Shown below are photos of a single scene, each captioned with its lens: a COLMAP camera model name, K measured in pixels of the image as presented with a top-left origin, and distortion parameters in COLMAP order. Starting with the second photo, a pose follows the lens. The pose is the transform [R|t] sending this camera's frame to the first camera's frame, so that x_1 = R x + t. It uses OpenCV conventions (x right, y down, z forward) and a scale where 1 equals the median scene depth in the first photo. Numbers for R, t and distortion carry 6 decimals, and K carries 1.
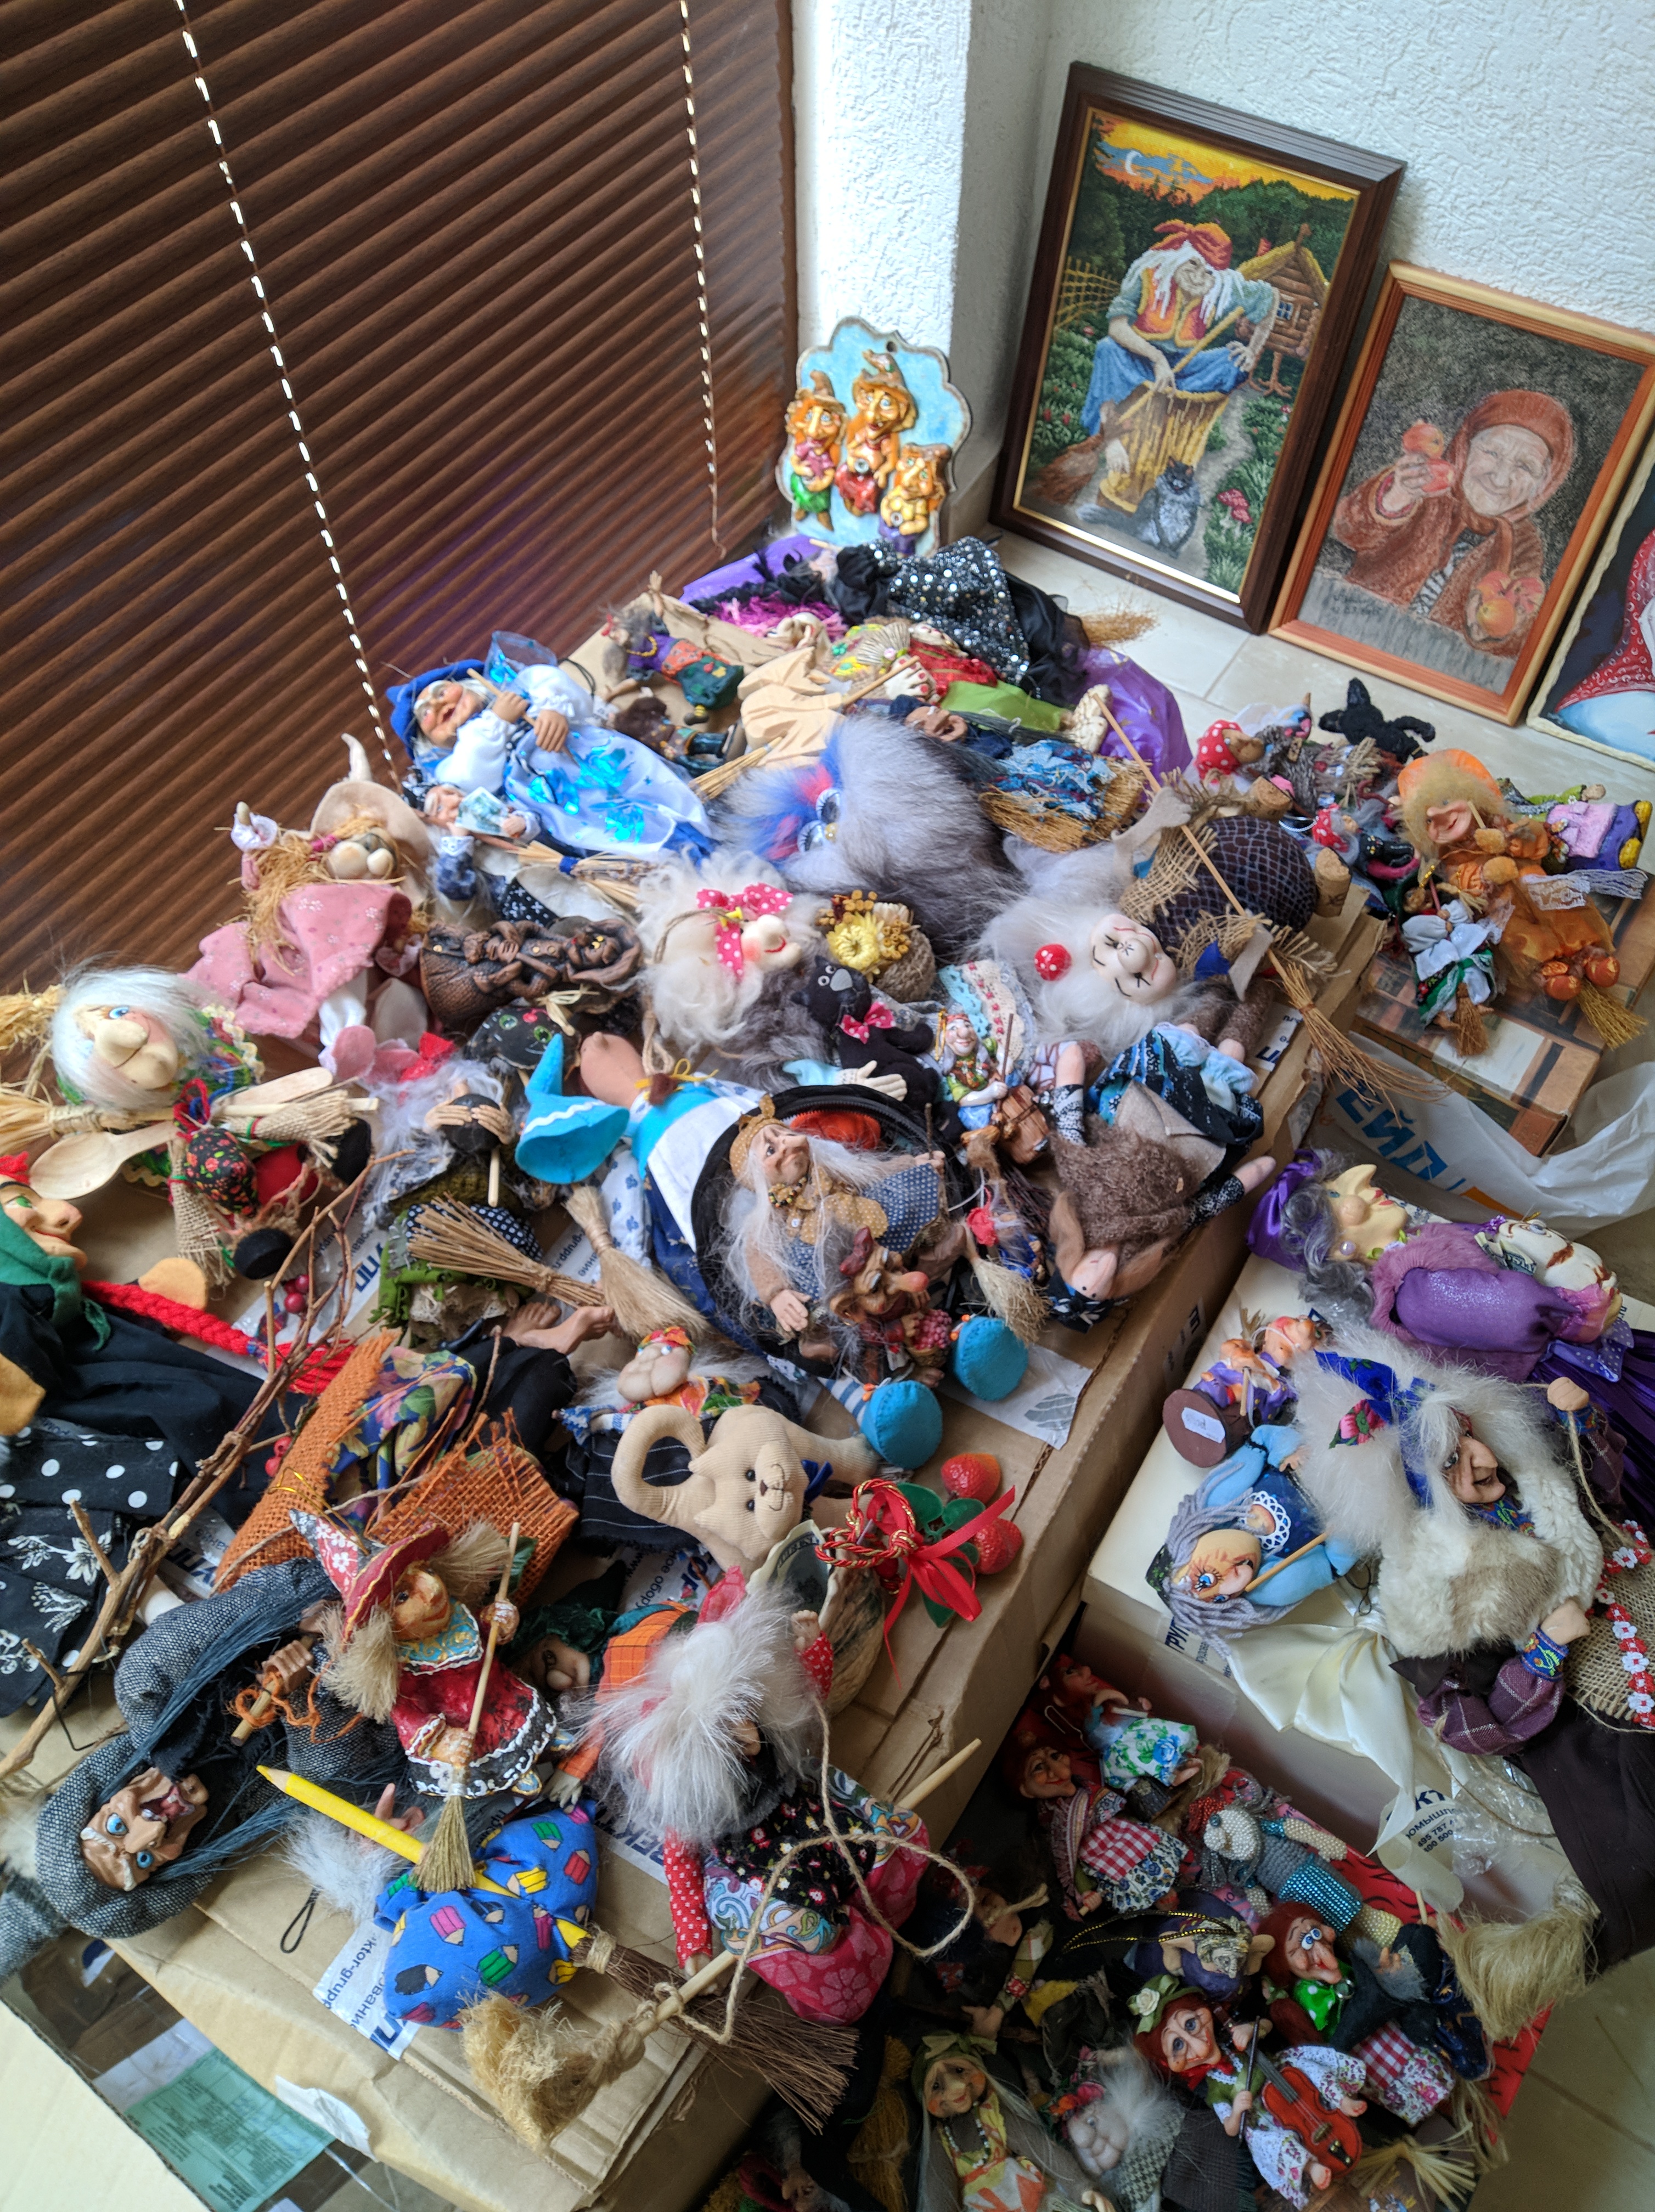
lens RADIAL K [[1921.7, 0, 927.6], [0, 1921.7, 1056.2], [0, 0, 1]] dist [-0.013629, 0.079044]
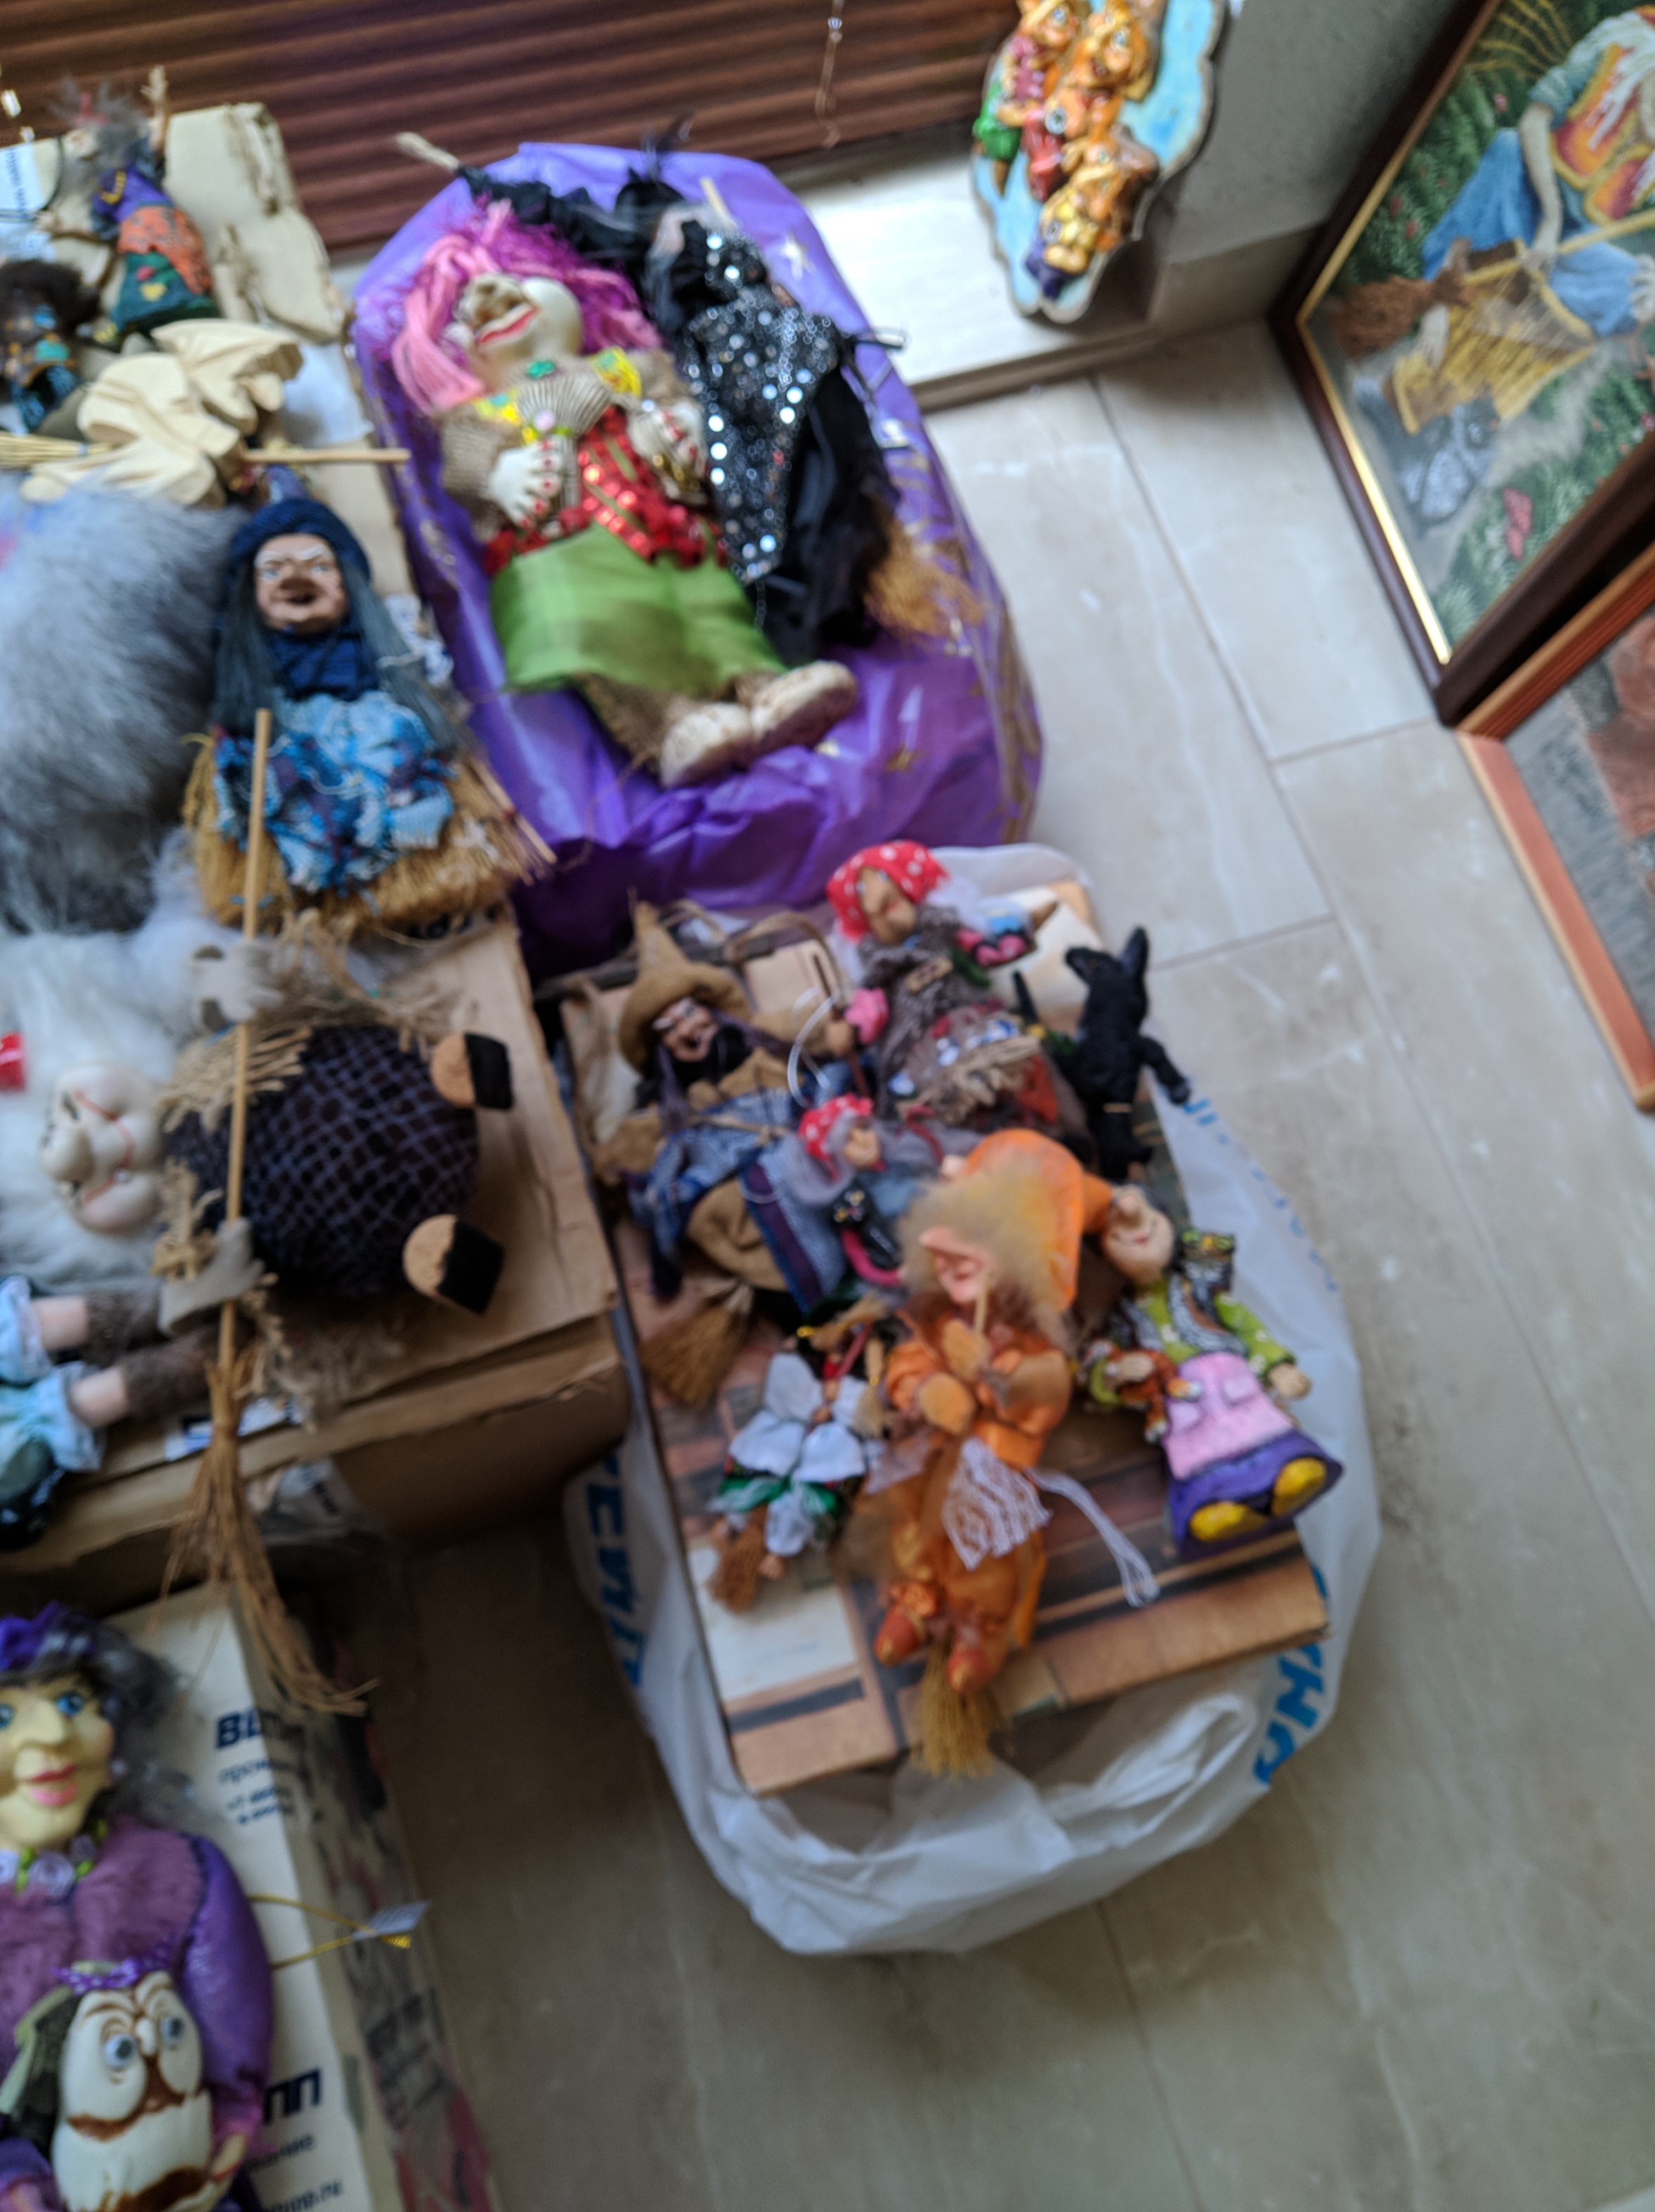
lens RADIAL K [[1950.1, 0, 827.5], [0, 1950.1, 1180.8], [0, 0, 1]] dist [-0.014371, 0.019866]
pose [[0.756799, 0.625776, -0.188837, 0.381952], [-0.545000, 0.763598, 0.346256, -0.358044], [0.360875, -0.159130, 0.918938, 0.558668]]
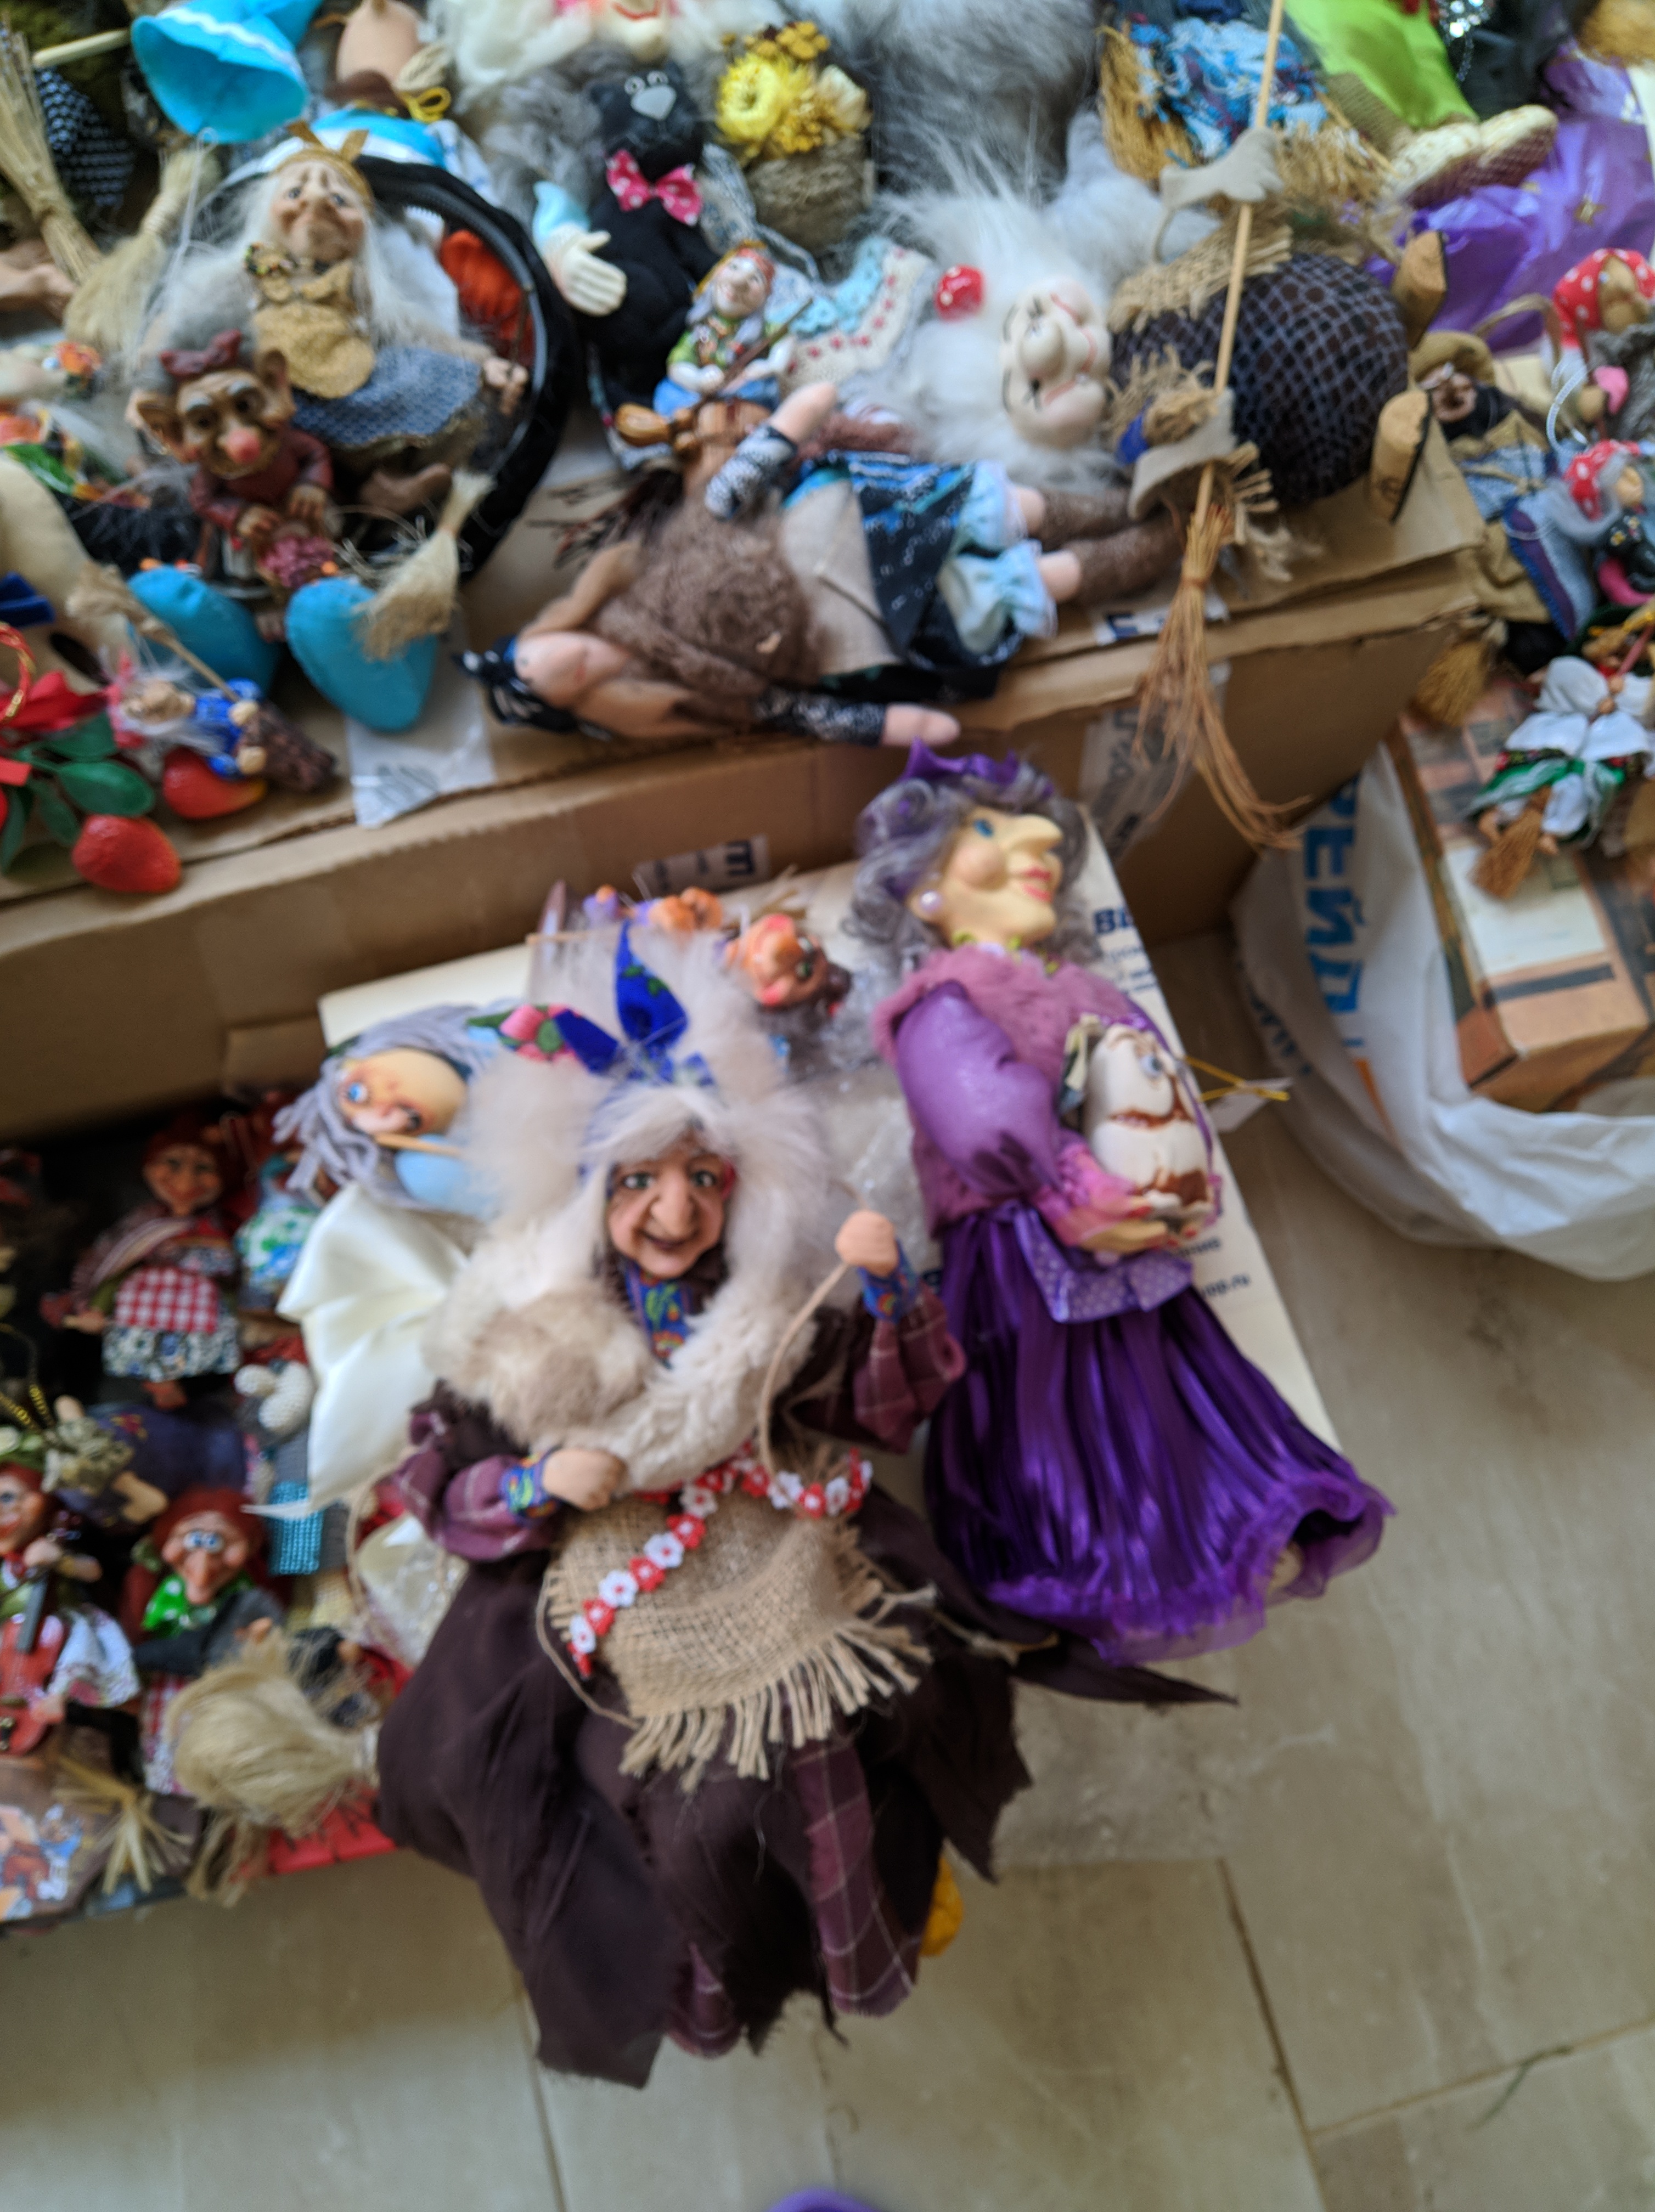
lens RADIAL K [[1950.1, 0, 827.5], [0, 1950.1, 1180.8], [0, 0, 1]] dist [-0.014371, 0.019866]
pose [[0.722914, 0.665221, -0.186752, 0.349900], [-0.577852, 0.730270, 0.364409, -0.044672], [0.378792, -0.155521, 0.912321, 0.359555]]
